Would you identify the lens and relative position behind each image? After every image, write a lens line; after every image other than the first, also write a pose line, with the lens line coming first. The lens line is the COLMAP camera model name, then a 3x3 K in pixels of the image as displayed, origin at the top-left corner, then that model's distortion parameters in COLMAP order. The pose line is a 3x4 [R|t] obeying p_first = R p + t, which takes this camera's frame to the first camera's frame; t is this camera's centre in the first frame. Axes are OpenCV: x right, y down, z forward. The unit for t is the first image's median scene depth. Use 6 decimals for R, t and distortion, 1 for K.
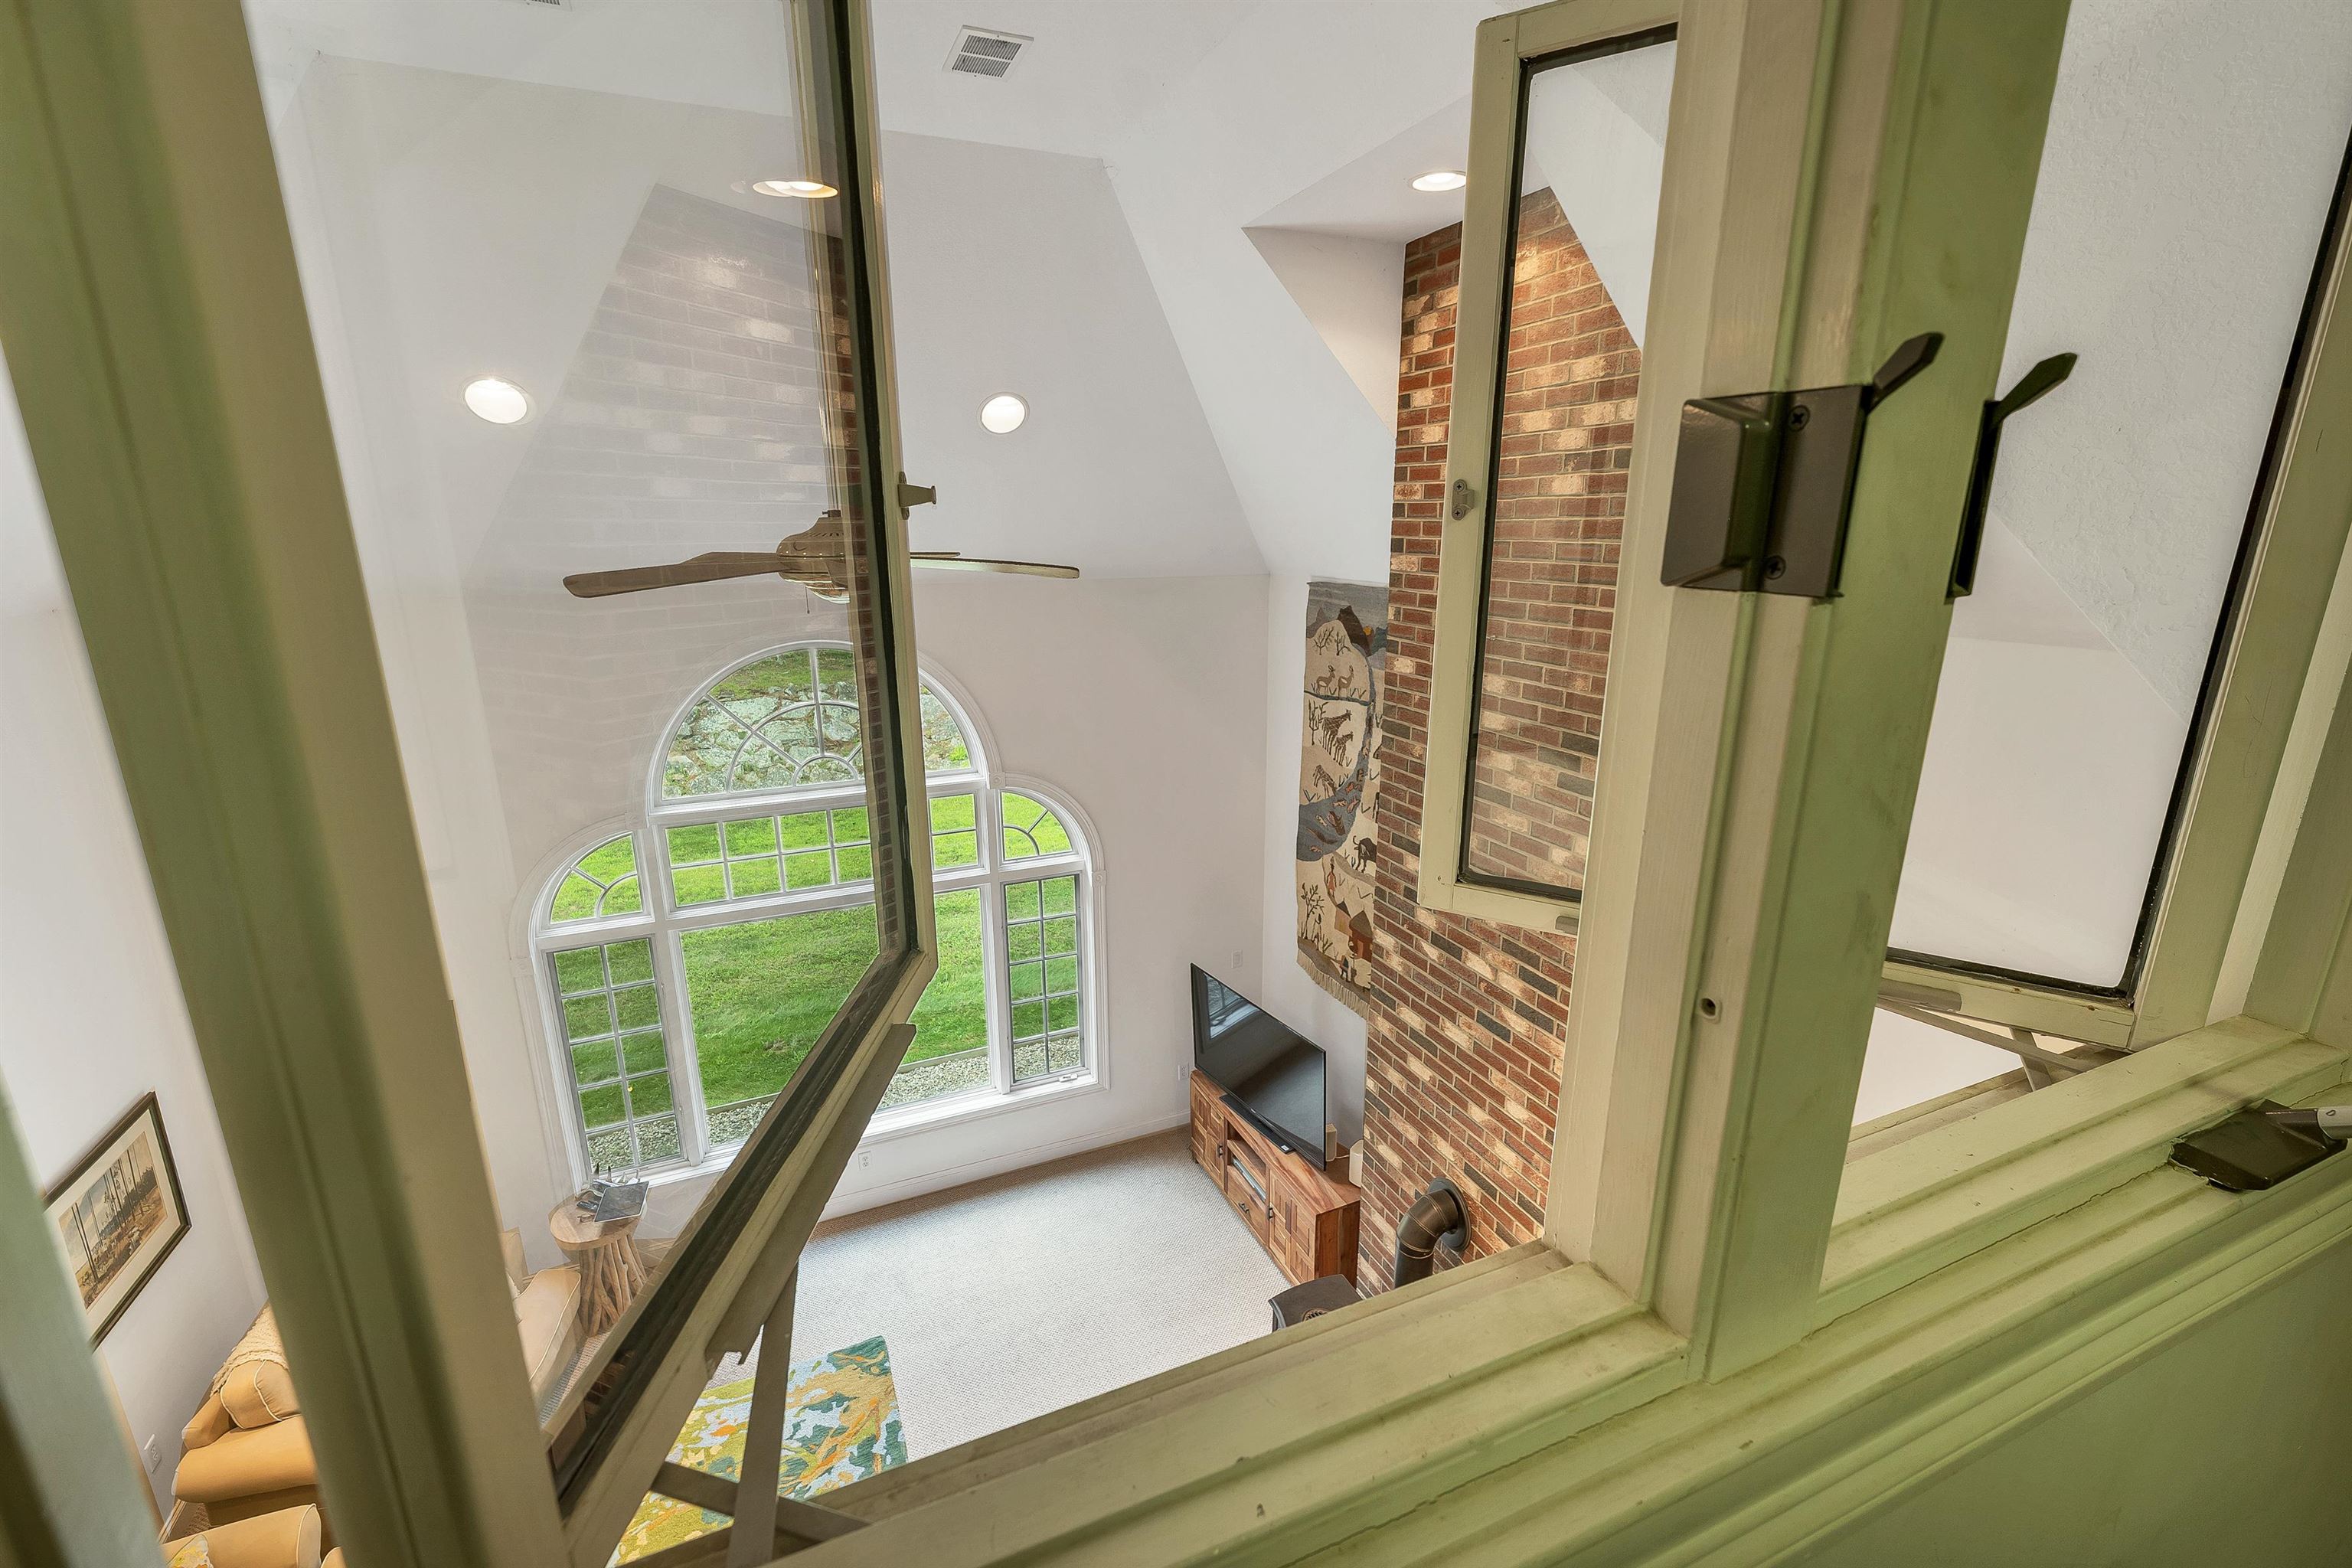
lens RADIAL K [[1002.8, 0, 1176.0], [0, 1002.8, 784.0], [0, 0, 1]] dist [0.001780, -0.000086]
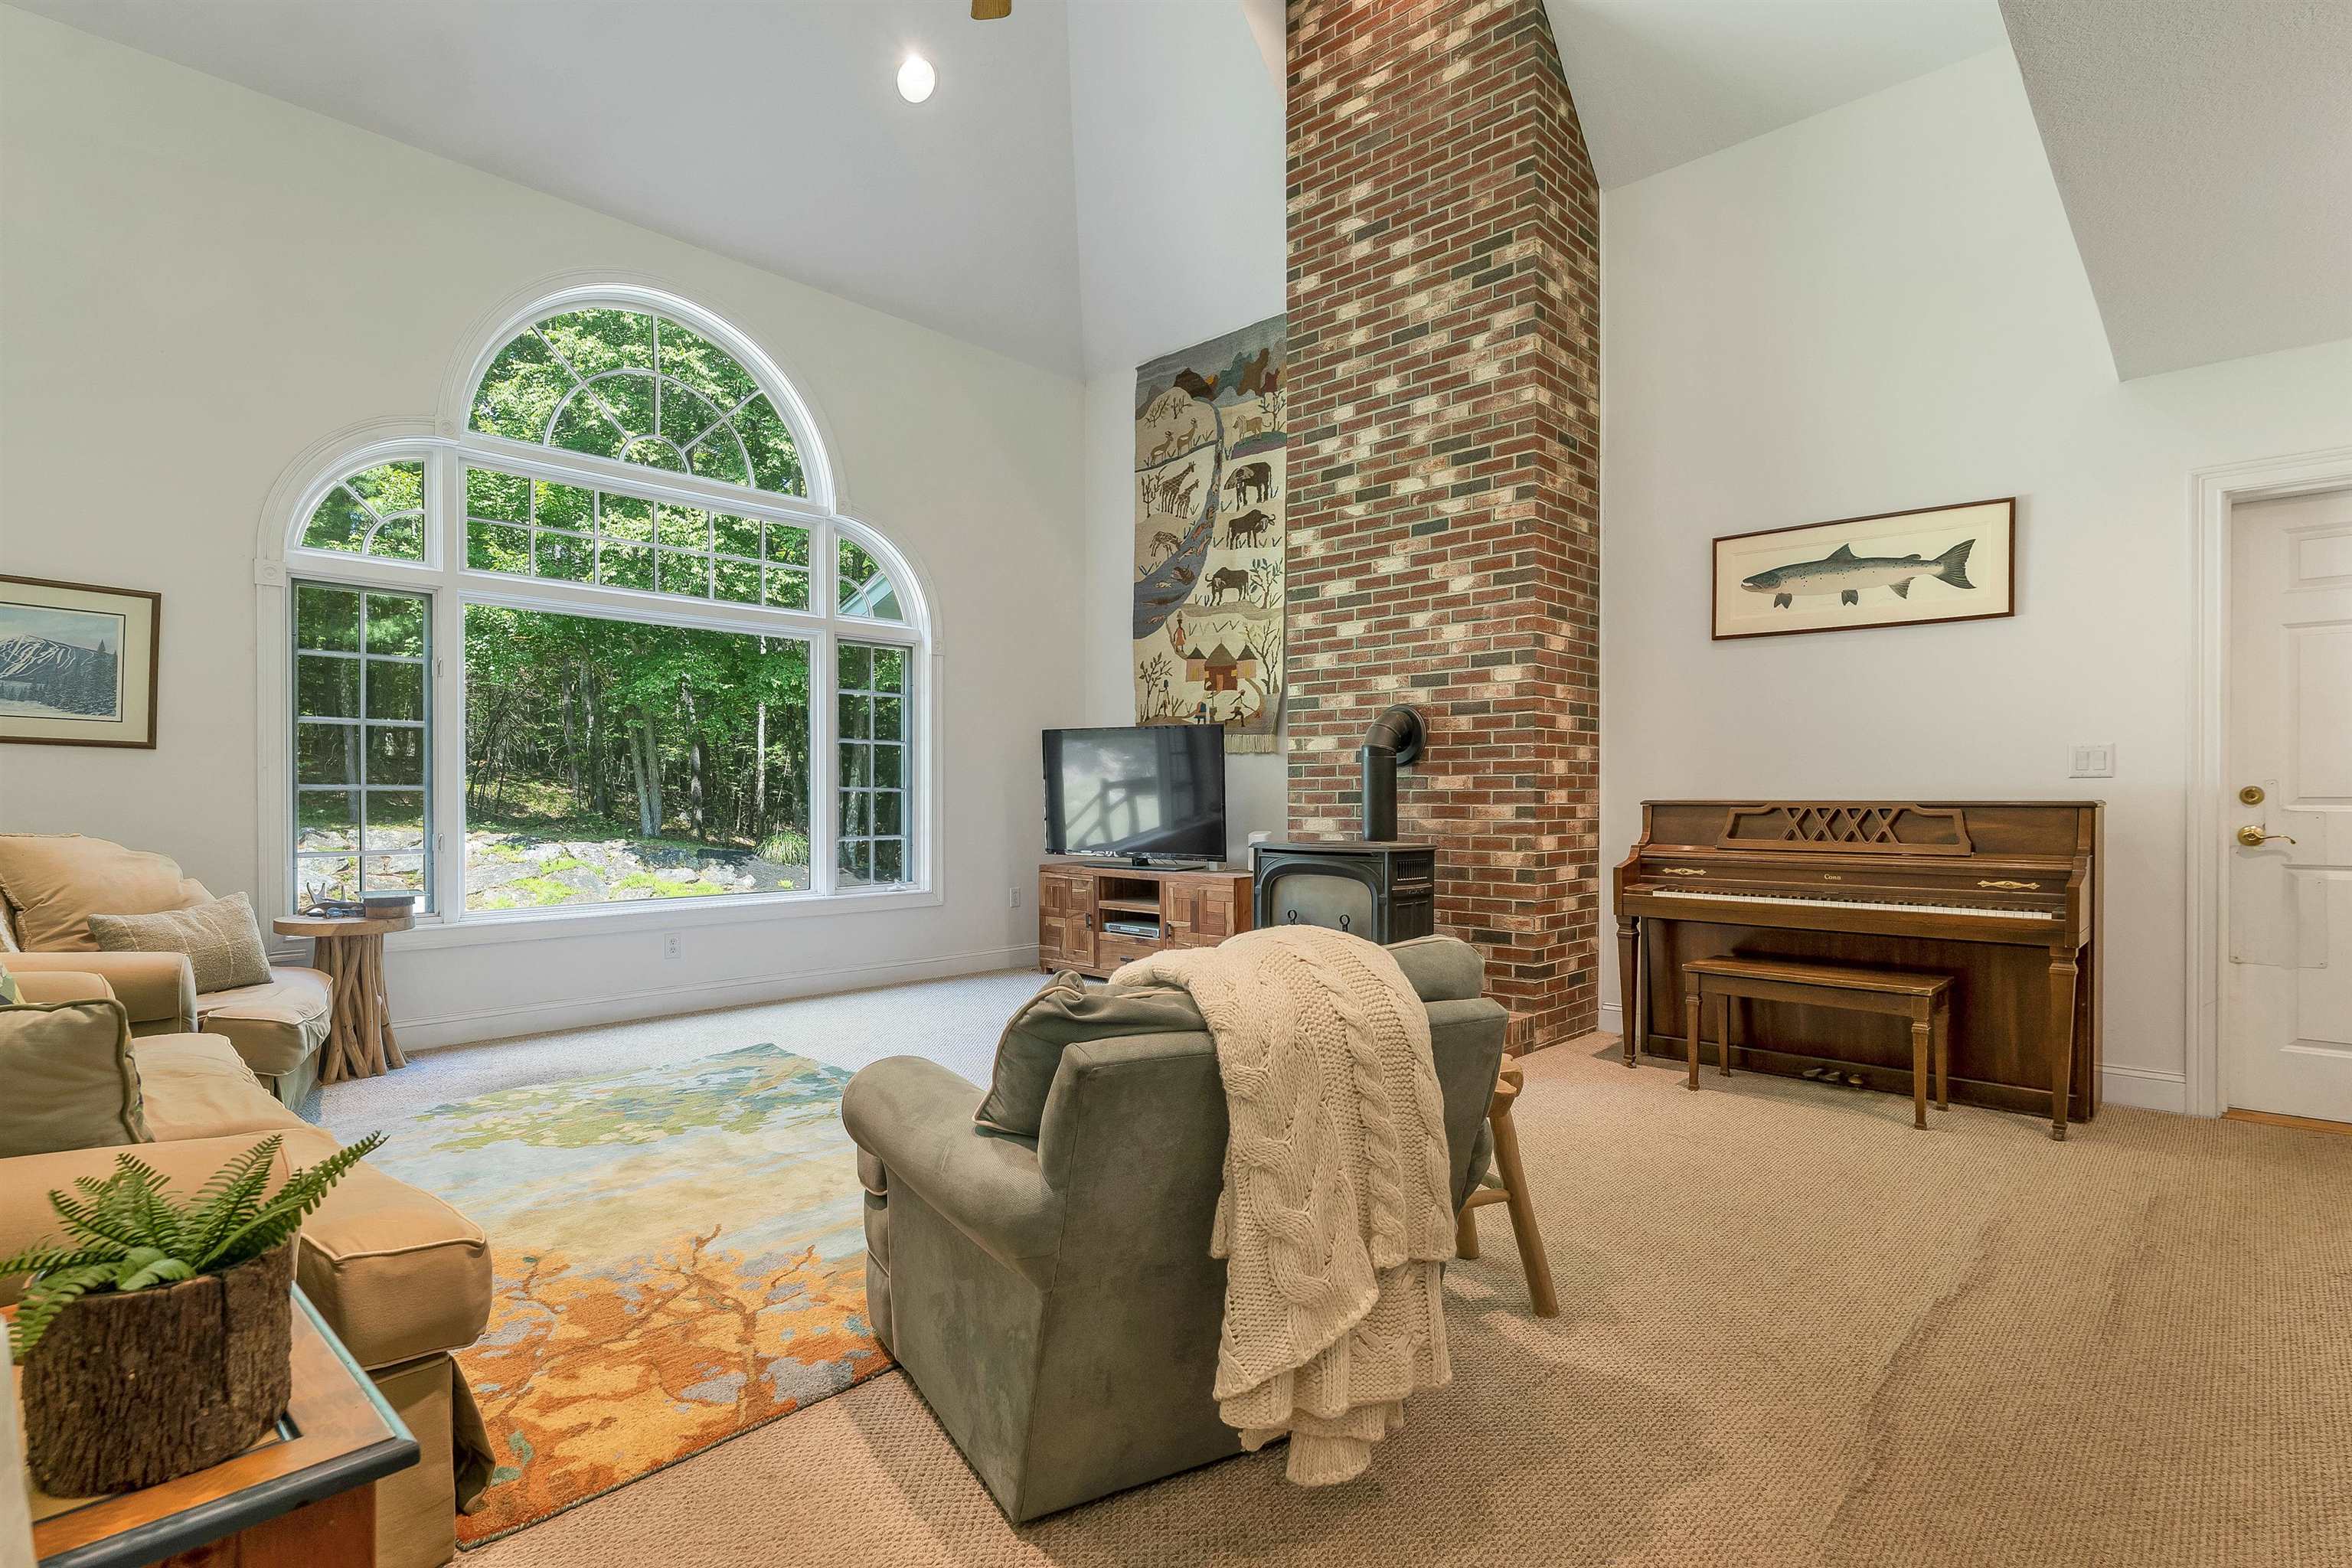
lens RADIAL K [[1152.6, 0, 1184.9], [0, 1152.6, 809.3], [0, 0, 1]] dist [-0.000695, -0.000705]
pose [[0.916621, 0.000344, 0.399758, -0.412912], [0.099305, 0.968458, -0.228533, 0.714755], [-0.387227, 0.249176, 0.887675, -0.003866]]
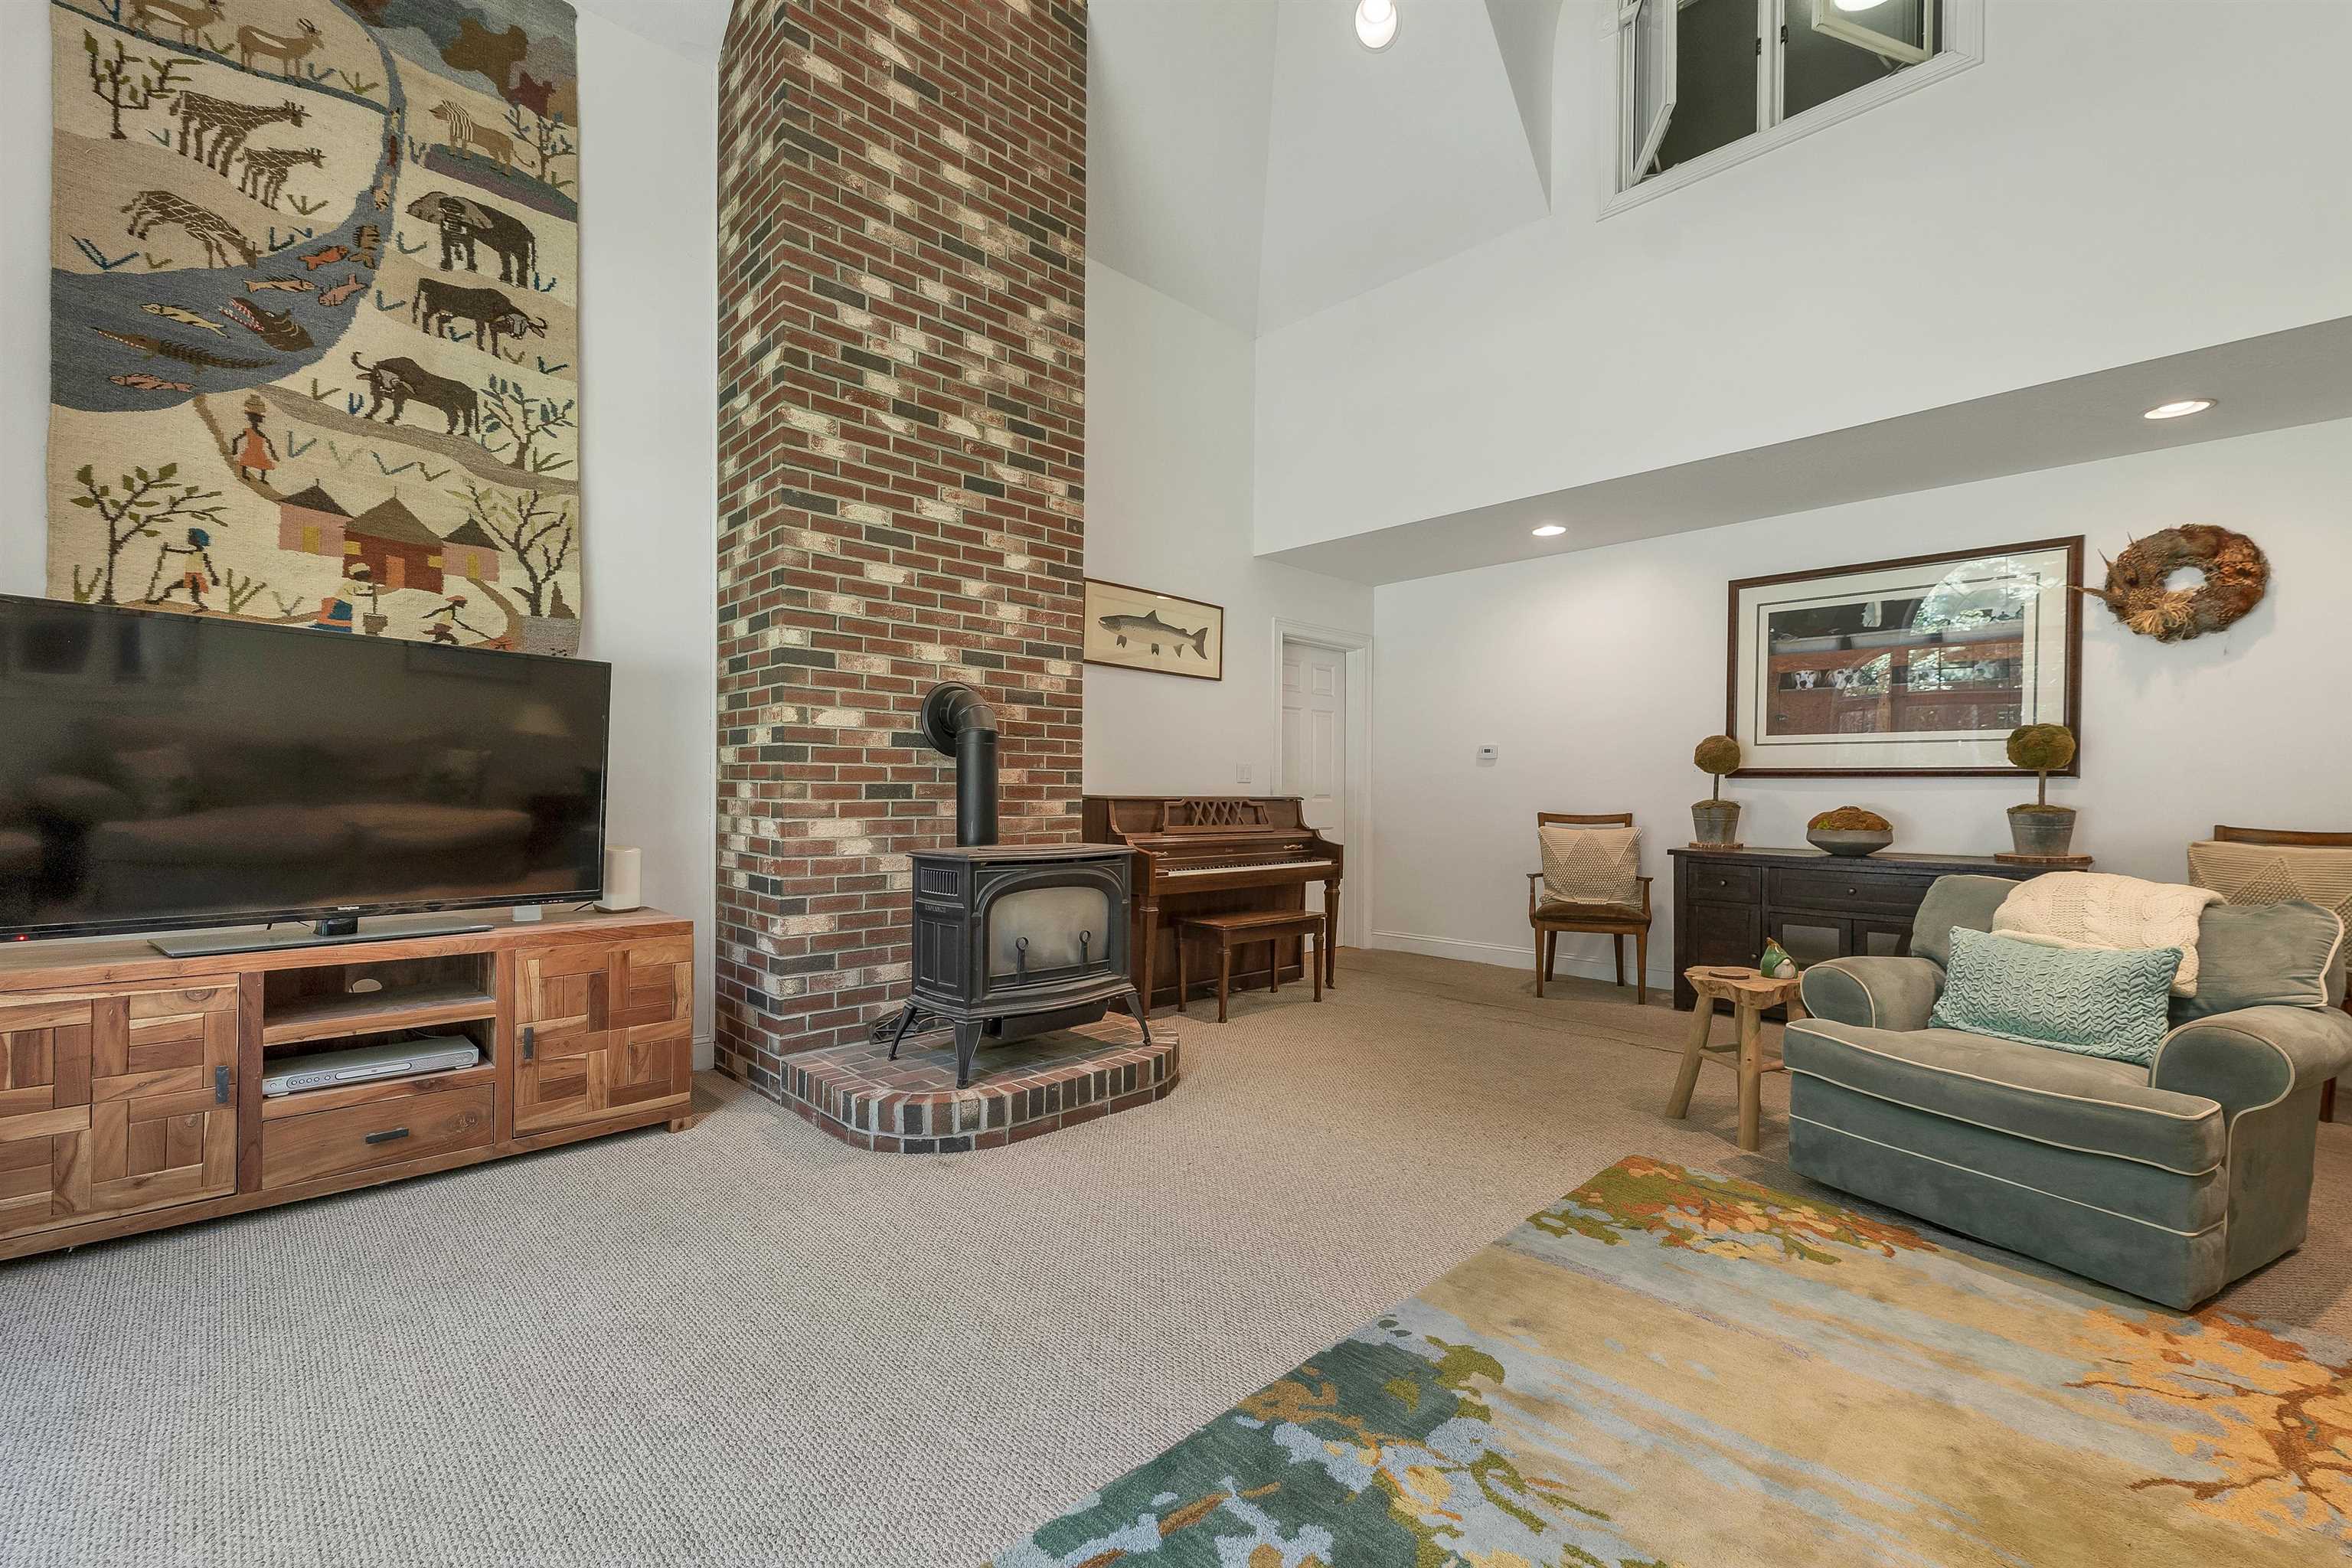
lens RADIAL K [[980.7, 0, 1156.1], [0, 980.7, 798.3], [0, 0, 1]] dist [0.001194, -0.000560]
pose [[-0.347039, -0.002778, 0.937847, -0.592283], [0.236107, 0.967529, 0.090234, 0.428160], [-0.907644, 0.252747, -0.335114, 1.071091]]
